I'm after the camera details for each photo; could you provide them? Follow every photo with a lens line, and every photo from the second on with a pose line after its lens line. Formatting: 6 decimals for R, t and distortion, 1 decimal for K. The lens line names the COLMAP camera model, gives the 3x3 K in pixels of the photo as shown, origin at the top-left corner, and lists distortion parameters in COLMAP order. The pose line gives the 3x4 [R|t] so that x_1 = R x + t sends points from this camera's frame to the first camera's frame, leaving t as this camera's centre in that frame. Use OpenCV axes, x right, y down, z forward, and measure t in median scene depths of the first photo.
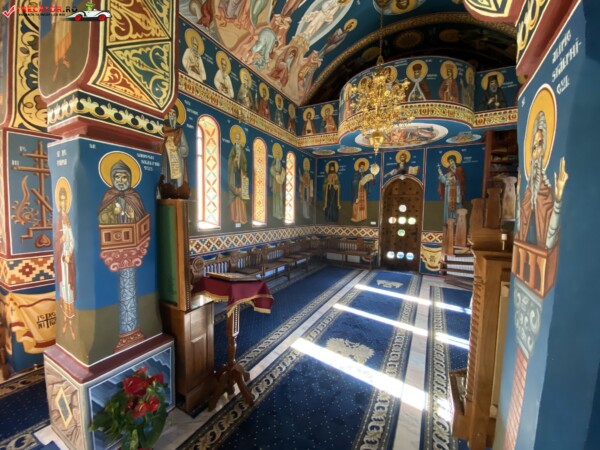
lens RADIAL K [[240.6, 0, 300.8], [0, 240.6, 225.0], [0, 0, 1]] dist [0.000606, -0.000642]
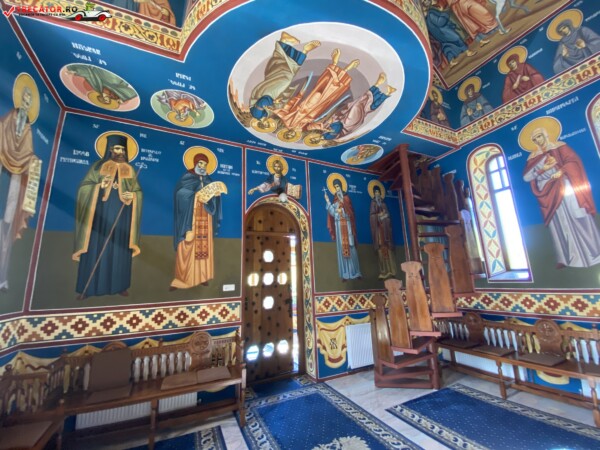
lens RADIAL K [[240.6, 0, 301.5], [0, 240.6, 224.8], [0, 0, 1]] dist [0.000606, -0.000642]
pose [[0.586679, 0.128043, 0.799633, 0.012986], [0.095396, 0.969619, -0.225254, -0.007749], [-0.804181, 0.208434, 0.556640, 0.621687]]
